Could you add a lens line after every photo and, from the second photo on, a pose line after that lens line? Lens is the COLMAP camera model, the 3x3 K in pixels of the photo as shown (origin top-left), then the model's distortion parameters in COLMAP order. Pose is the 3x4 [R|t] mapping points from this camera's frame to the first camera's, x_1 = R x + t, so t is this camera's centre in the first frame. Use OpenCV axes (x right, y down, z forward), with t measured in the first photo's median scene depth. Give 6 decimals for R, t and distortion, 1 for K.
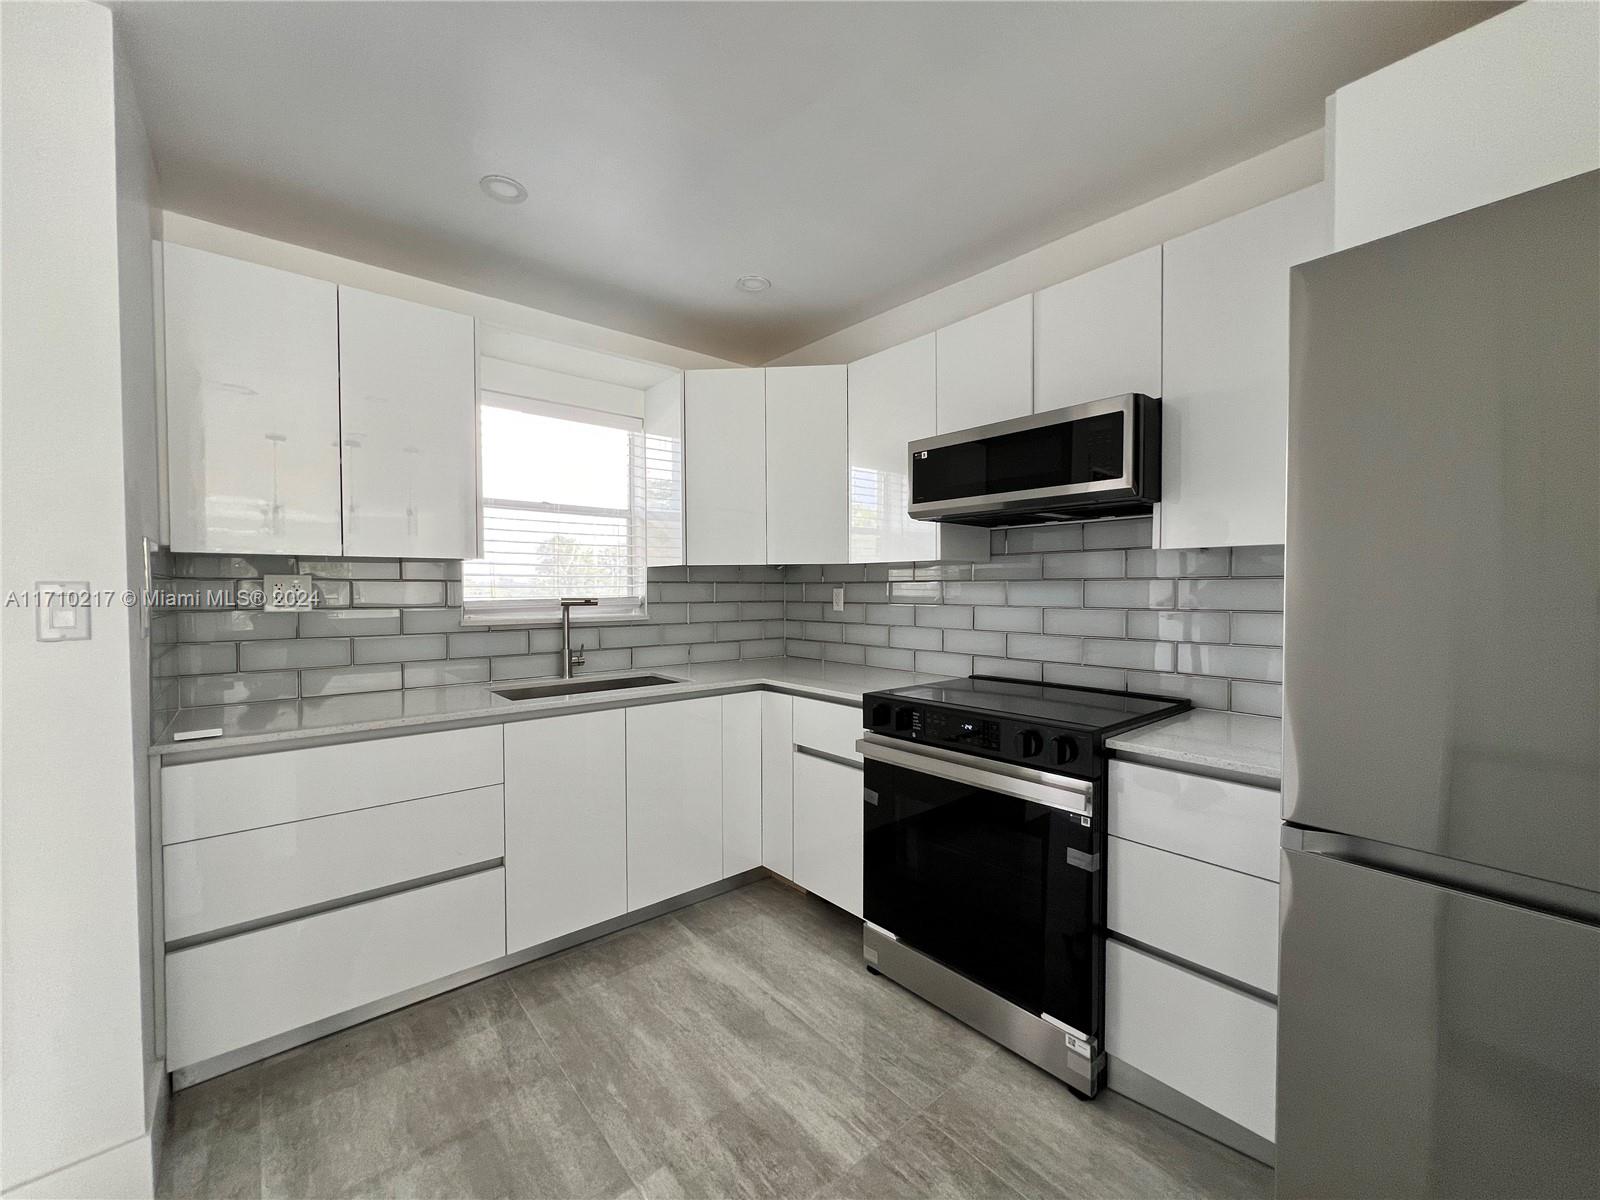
lens RADIAL K [[646.9, 0, 797.8], [0, 646.9, 599.7], [0, 0, 1]] dist [0.002122, 0.000769]
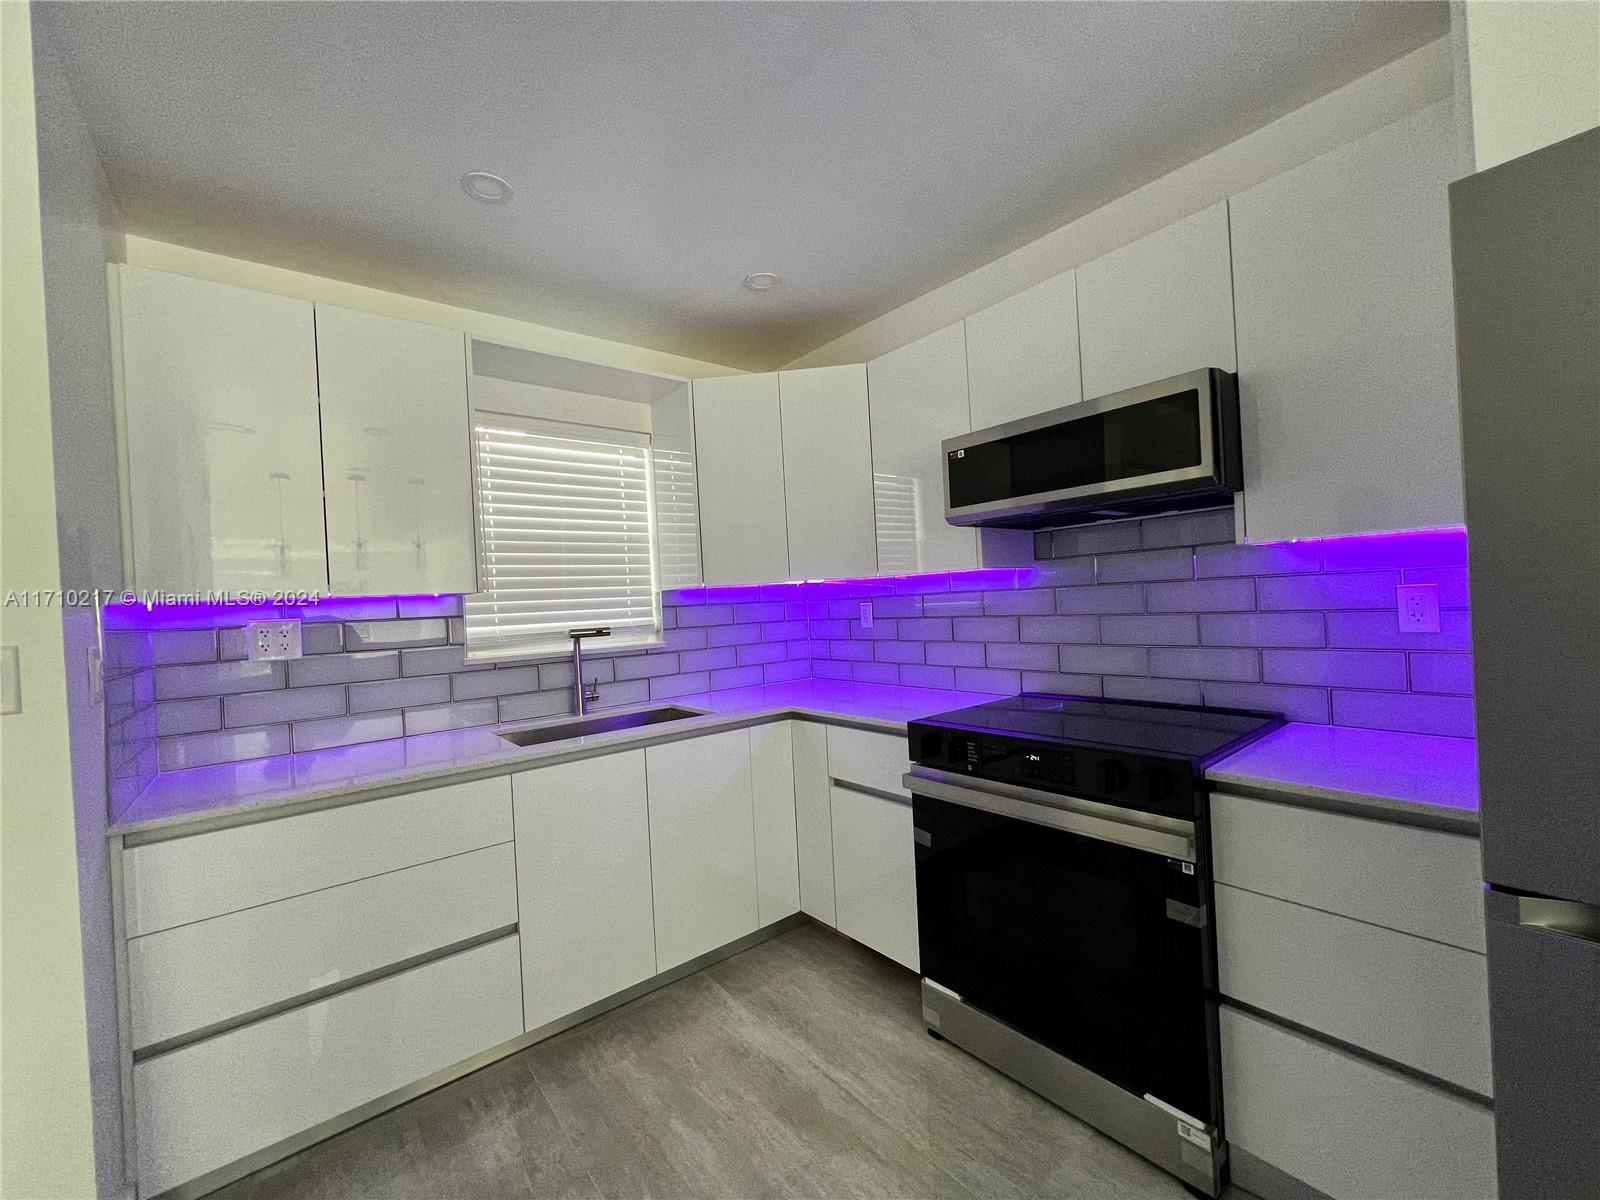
lens RADIAL K [[646.9, 0, 798.4], [0, 646.9, 600.5], [0, 0, 1]] dist [0.002122, 0.000769]
pose [[0.998587, -0.048839, -0.020922, -0.024386], [0.048429, 0.998632, -0.019717, -0.012861], [0.021856, 0.018676, 0.999587, 0.103002]]
